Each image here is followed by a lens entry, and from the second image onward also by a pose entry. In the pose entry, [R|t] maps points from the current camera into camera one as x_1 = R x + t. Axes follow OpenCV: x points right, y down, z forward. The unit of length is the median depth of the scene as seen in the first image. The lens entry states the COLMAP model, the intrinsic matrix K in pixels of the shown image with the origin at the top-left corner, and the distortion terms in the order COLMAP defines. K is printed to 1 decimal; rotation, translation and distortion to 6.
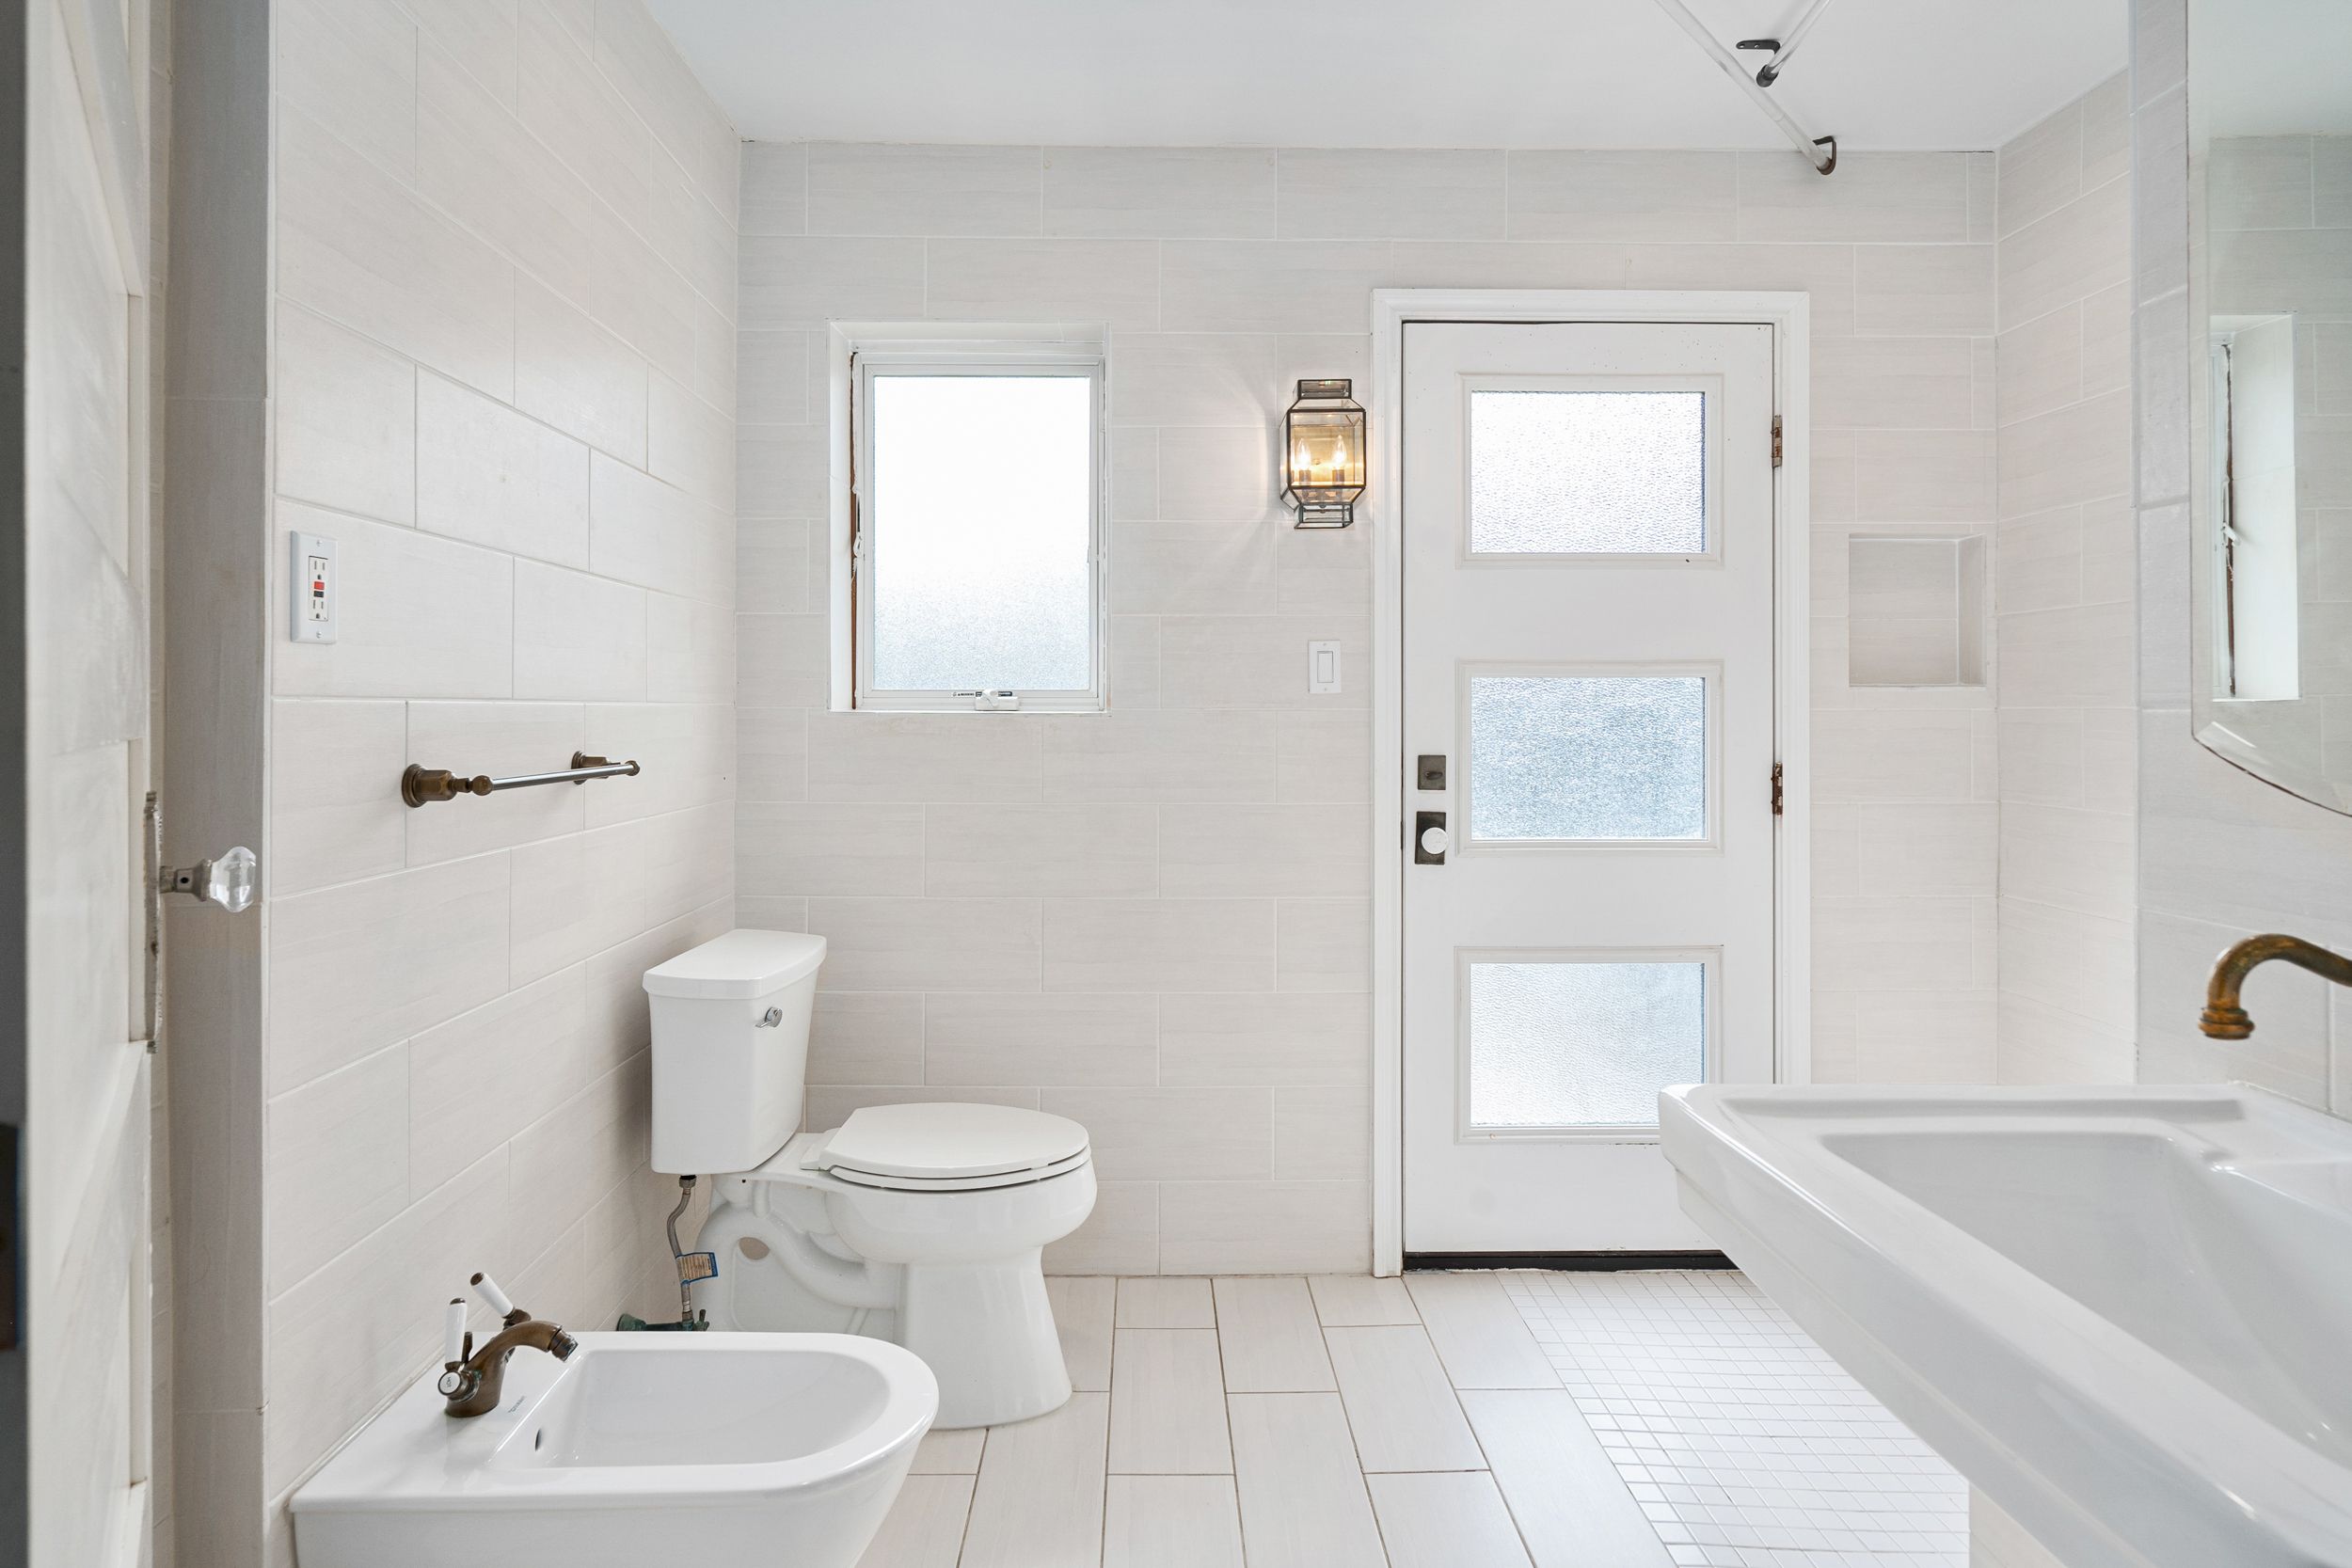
lens RADIAL K [[1312.8, 0, 1170.0], [0, 1312.8, 701.4], [0, 0, 1]] dist [-0.002223, 0.000375]
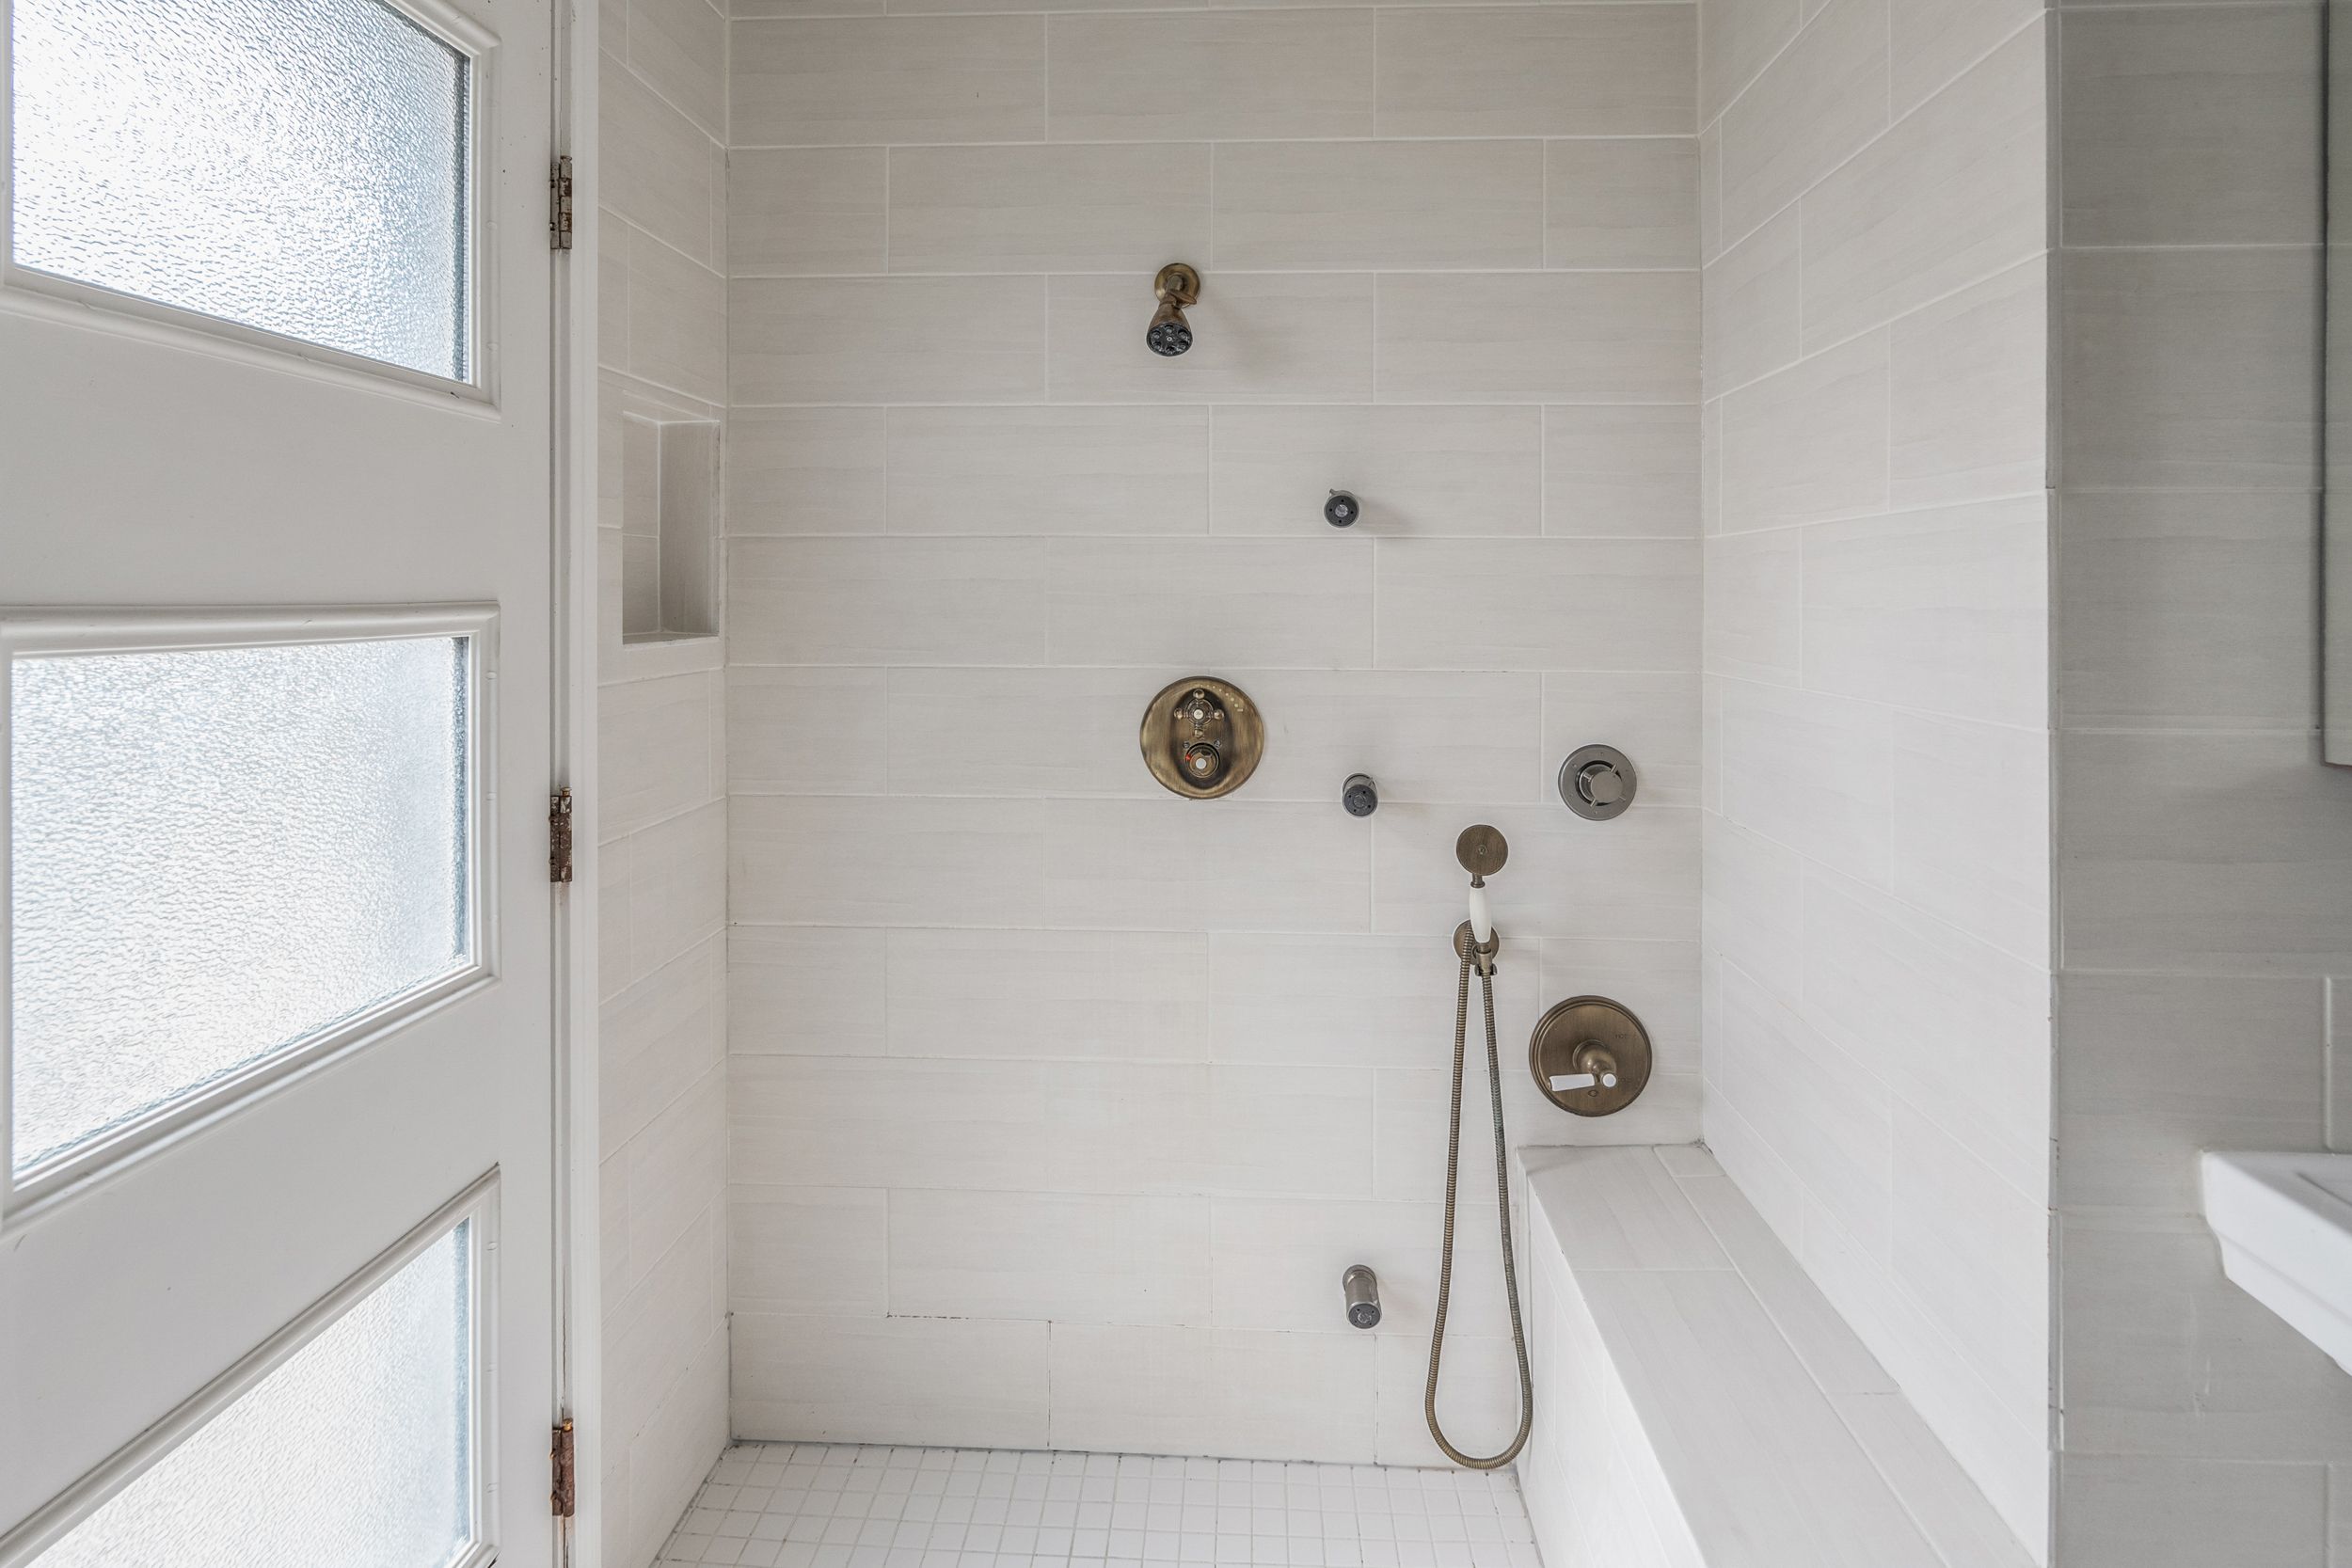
lens RADIAL K [[1288.6, 0, 1177.1], [0, 1288.6, 596.7], [0, 0, 1]] dist [0.000744, 0.000261]
pose [[0.081185, -0.003882, 0.996692, -0.055290], [-0.006660, 0.999968, 0.004437, -0.038026], [-0.996677, -0.006999, 0.081156, 0.703045]]
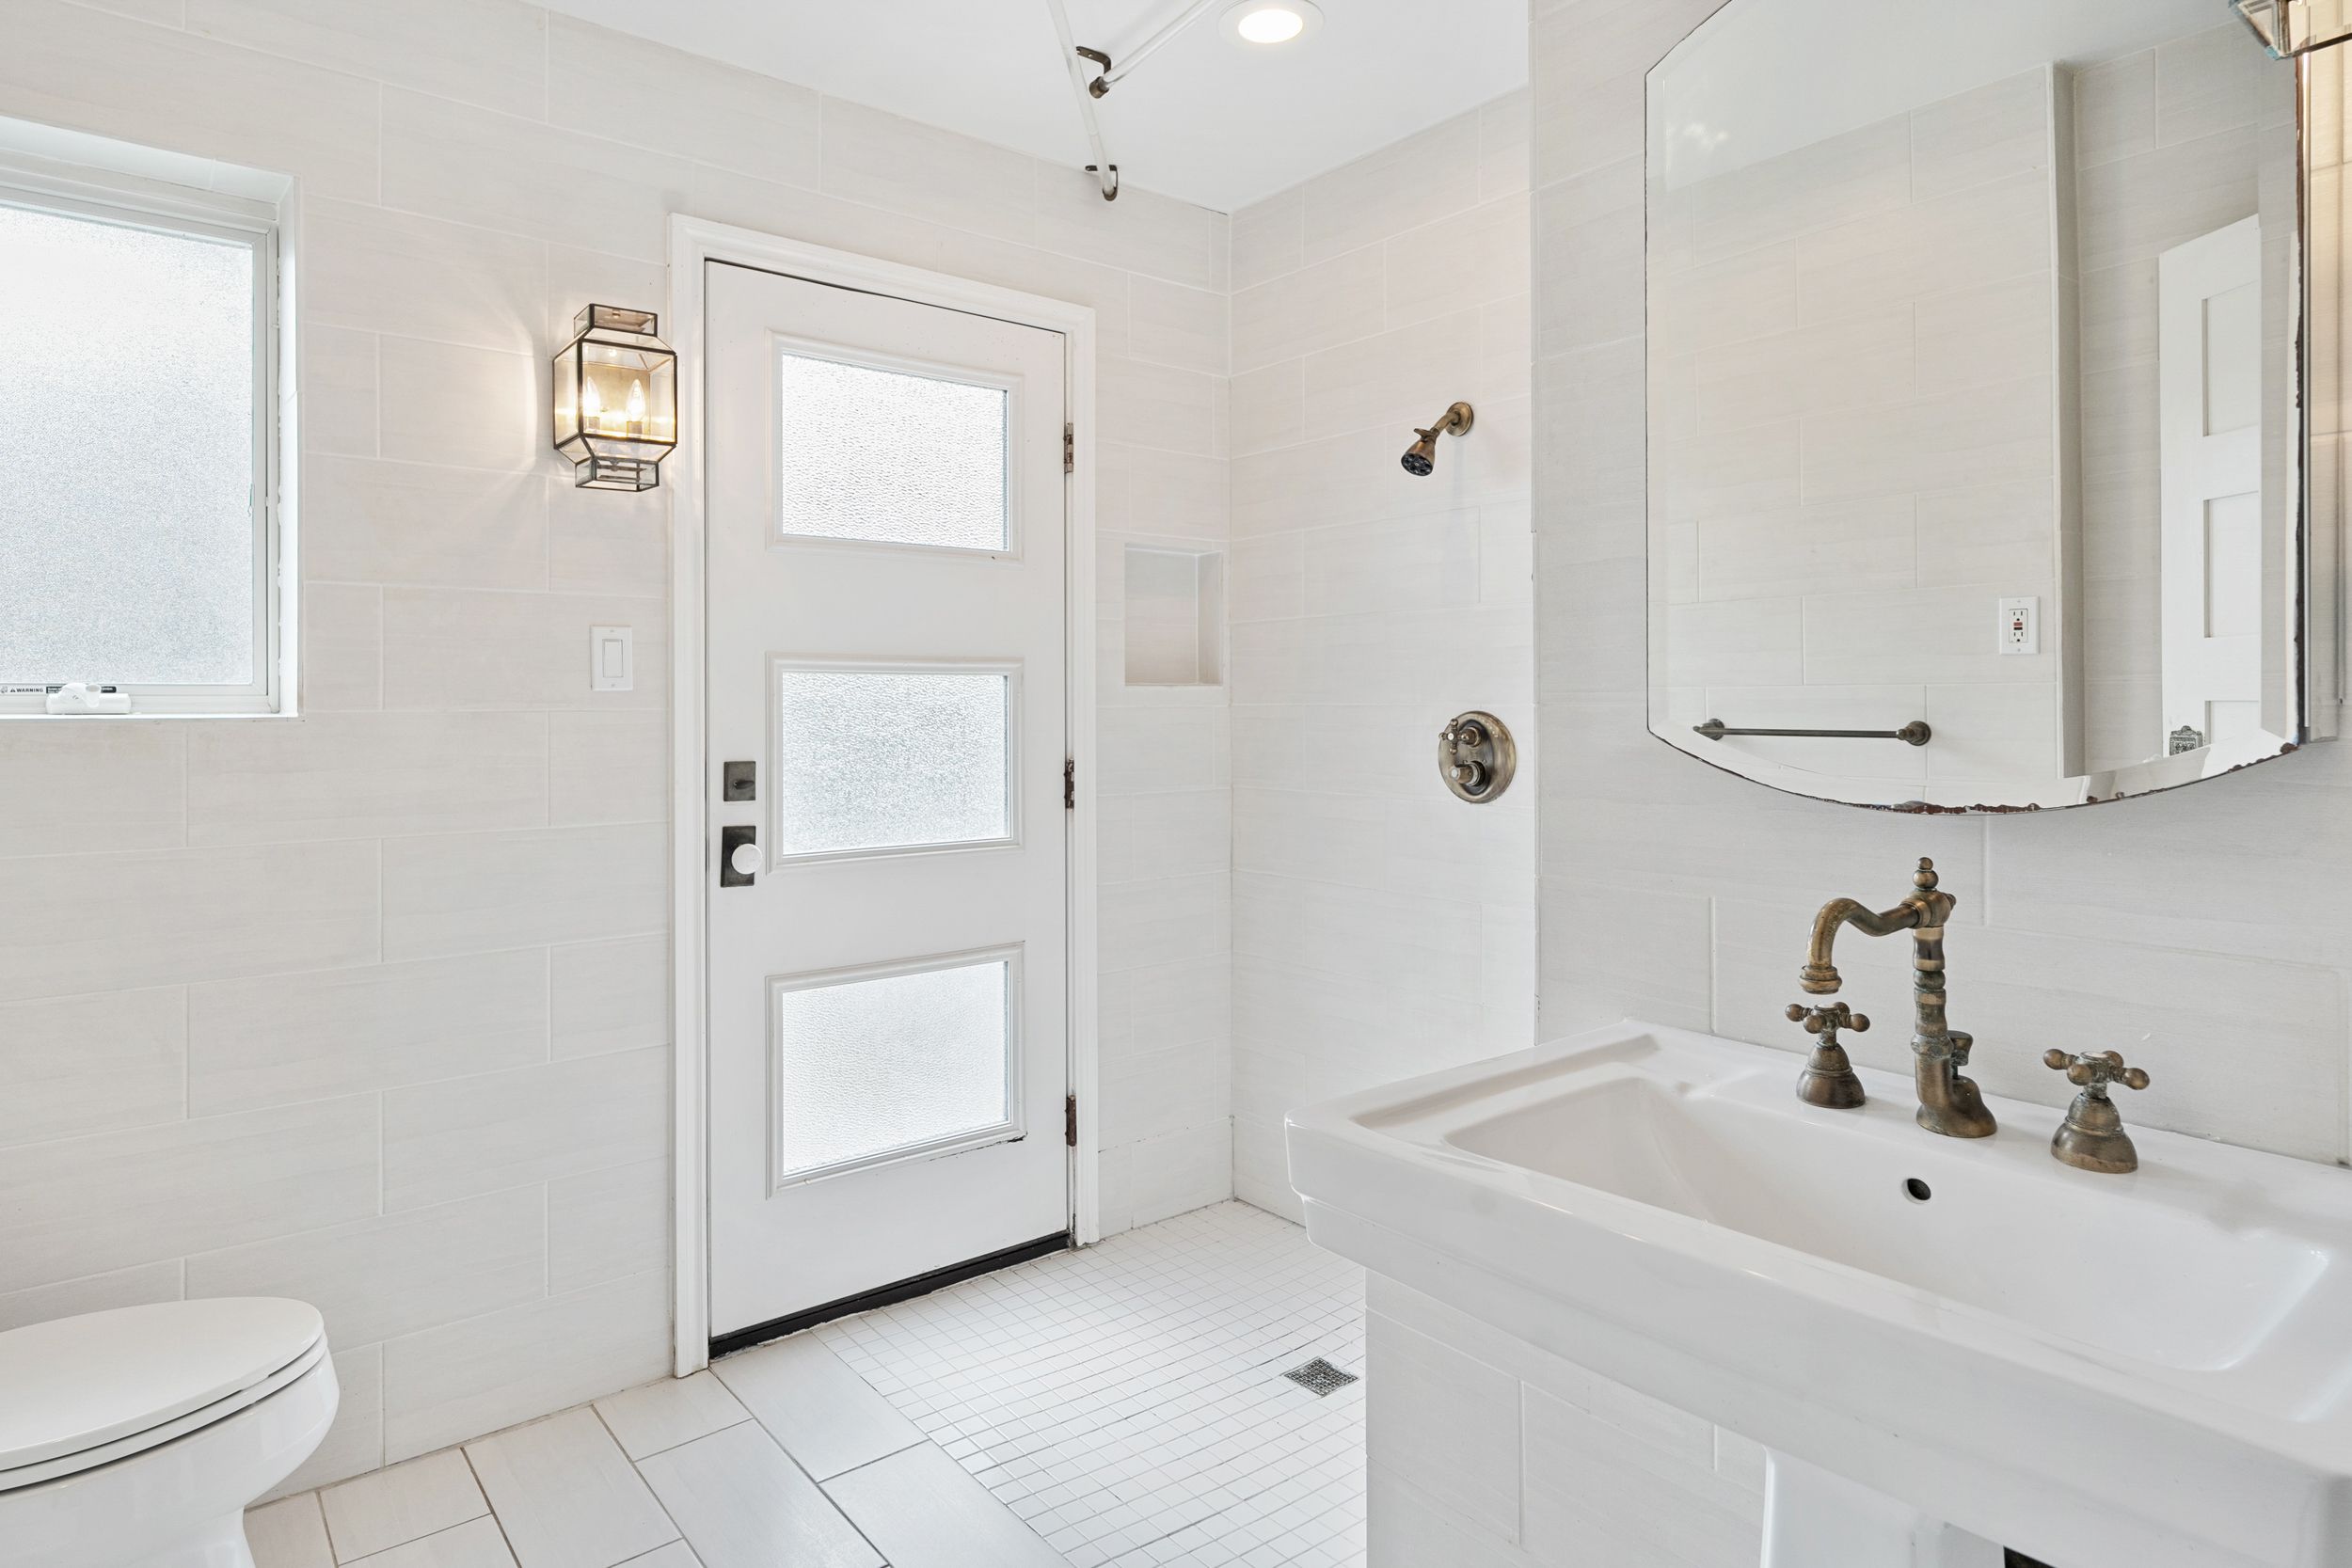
lens RADIAL K [[1312.8, 0, 1170.0], [0, 1312.8, 701.4], [0, 0, 1]] dist [-0.002223, 0.000375]
pose [[0.791172, -0.002177, 0.611589, -0.108342], [0.000743, 0.999996, 0.002598, -0.000999], [-0.611593, -0.001602, 0.791171, 0.132779]]
